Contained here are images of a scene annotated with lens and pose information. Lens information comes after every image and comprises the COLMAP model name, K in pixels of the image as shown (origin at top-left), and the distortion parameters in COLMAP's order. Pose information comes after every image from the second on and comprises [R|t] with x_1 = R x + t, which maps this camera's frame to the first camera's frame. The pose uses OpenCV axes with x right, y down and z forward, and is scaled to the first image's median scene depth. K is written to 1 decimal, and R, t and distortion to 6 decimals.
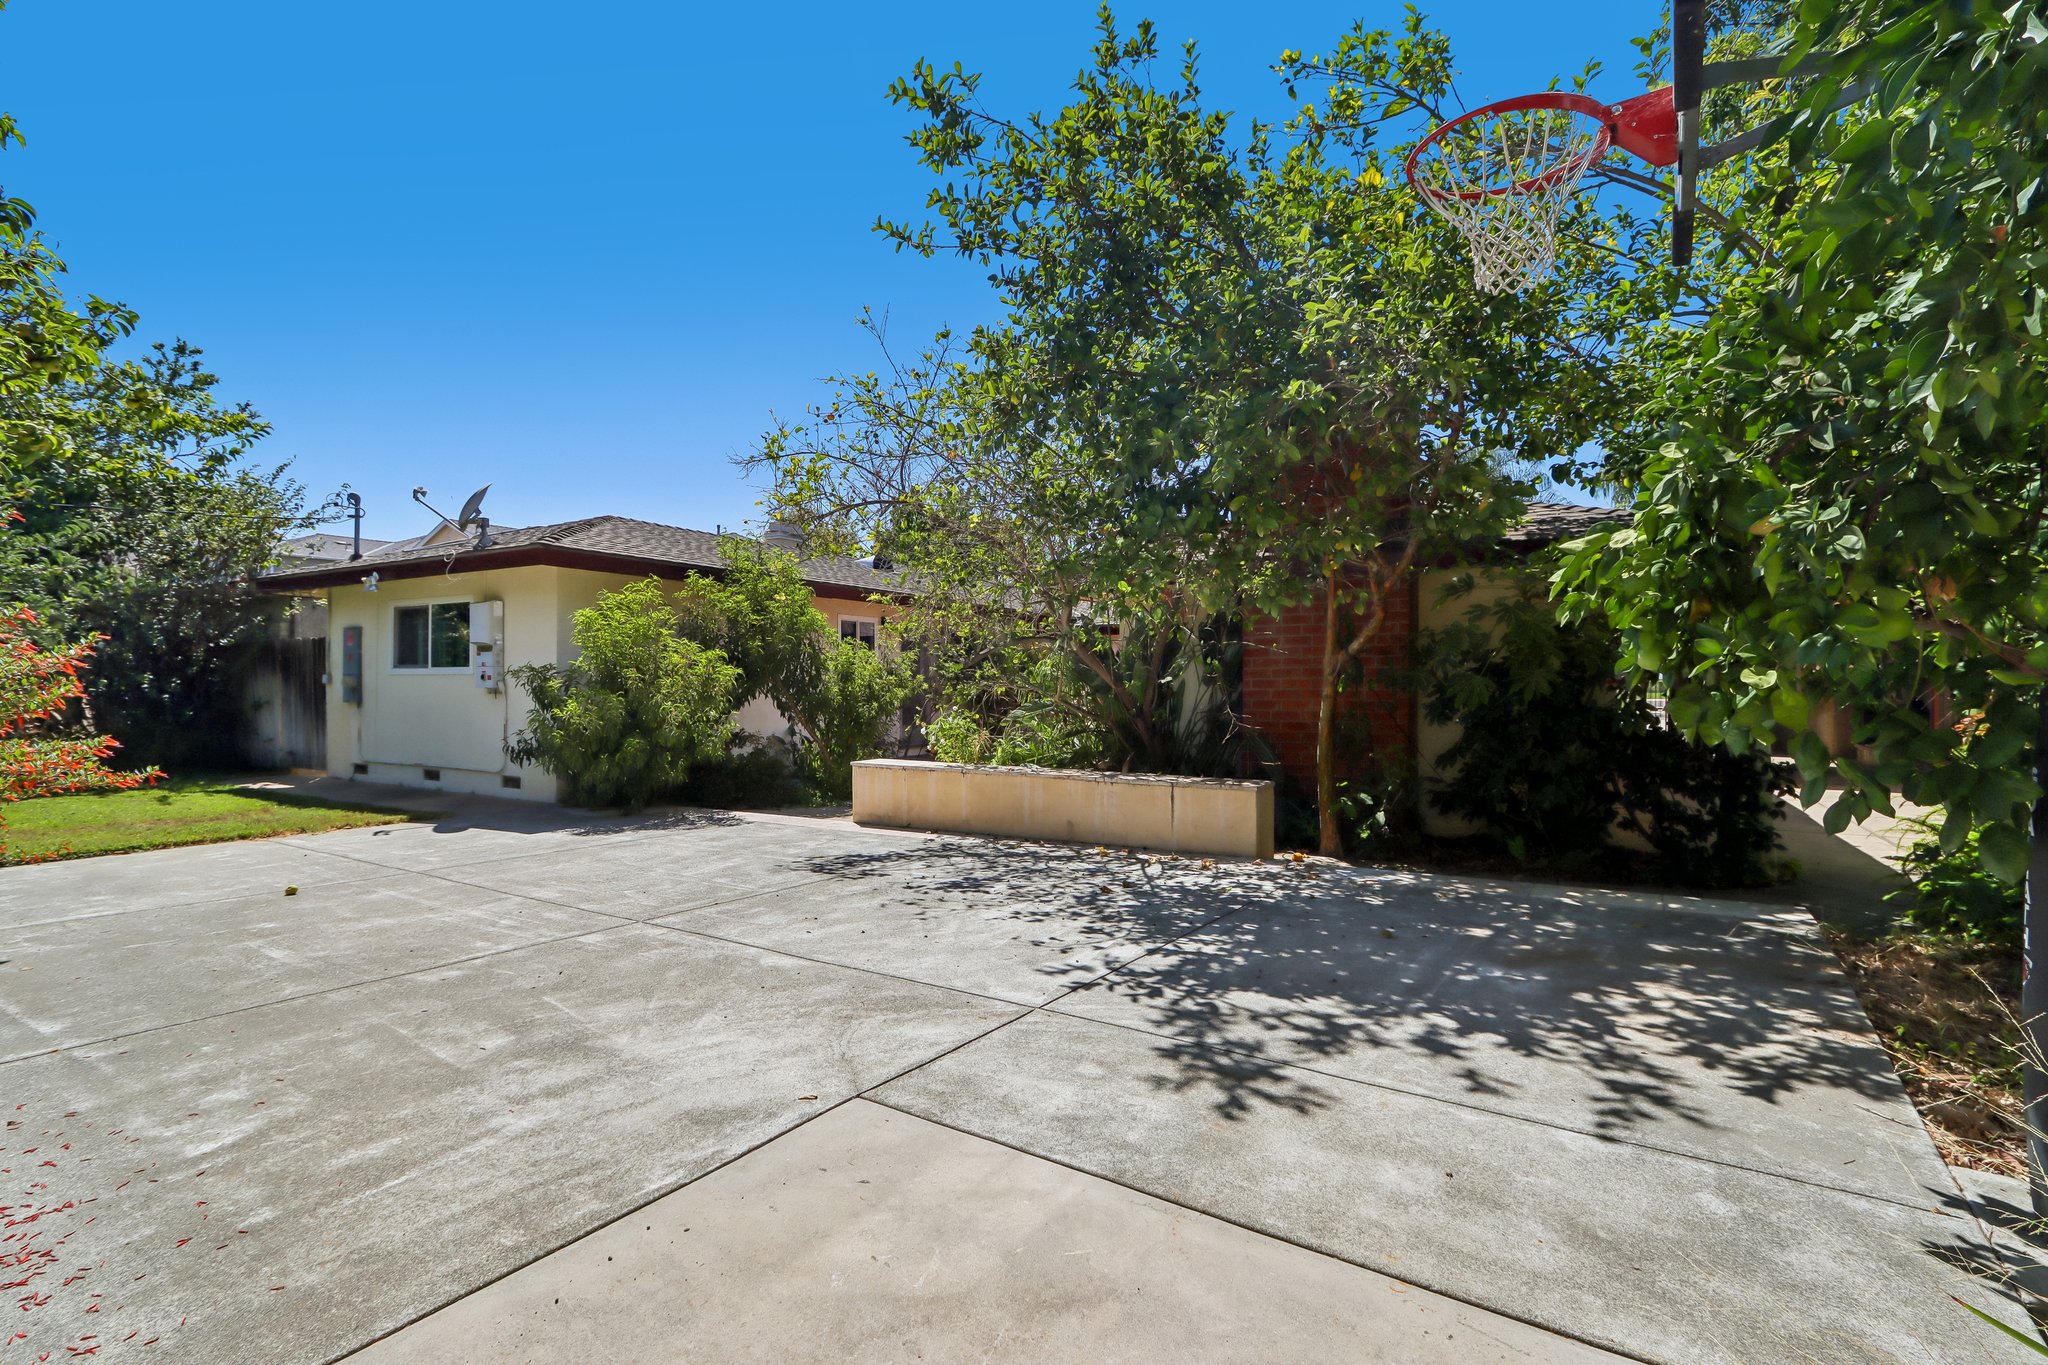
lens RADIAL K [[933.5, 0, 1020.6], [0, 933.5, 687.3], [0, 0, 1]] dist [0.027552, -0.010435]
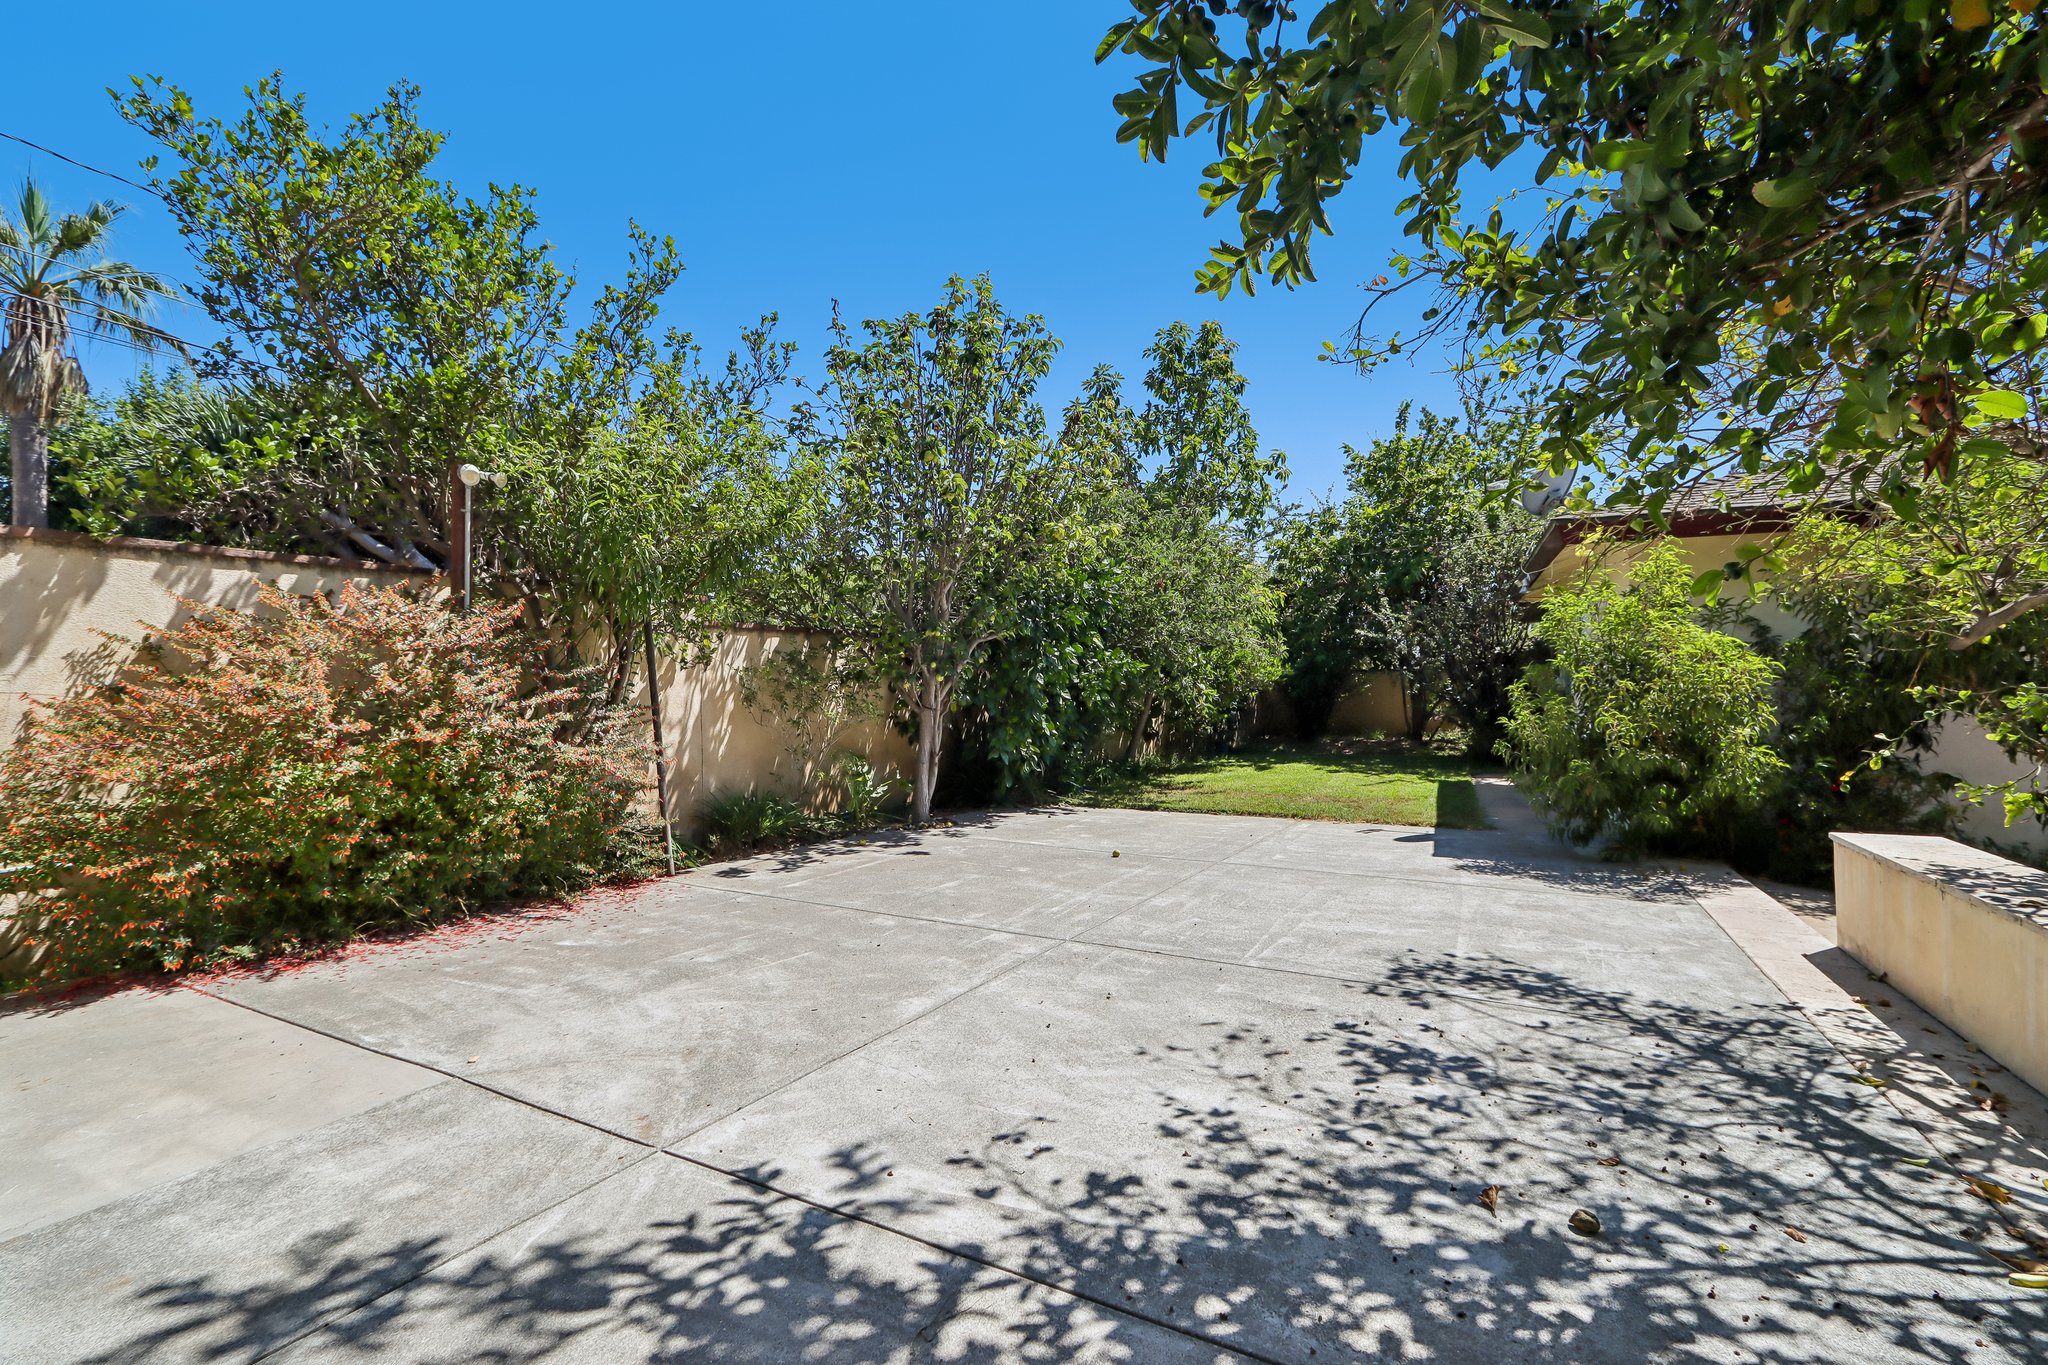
lens RADIAL K [[933.5, 0, 1020.6], [0, 933.5, 687.3], [0, 0, 1]] dist [0.027552, -0.010435]
pose [[0.092640, -0.003594, -0.995693, 0.722583], [0.009093, 0.999955, -0.002764, -0.014042], [0.995658, -0.008798, 0.092669, 1.119145]]
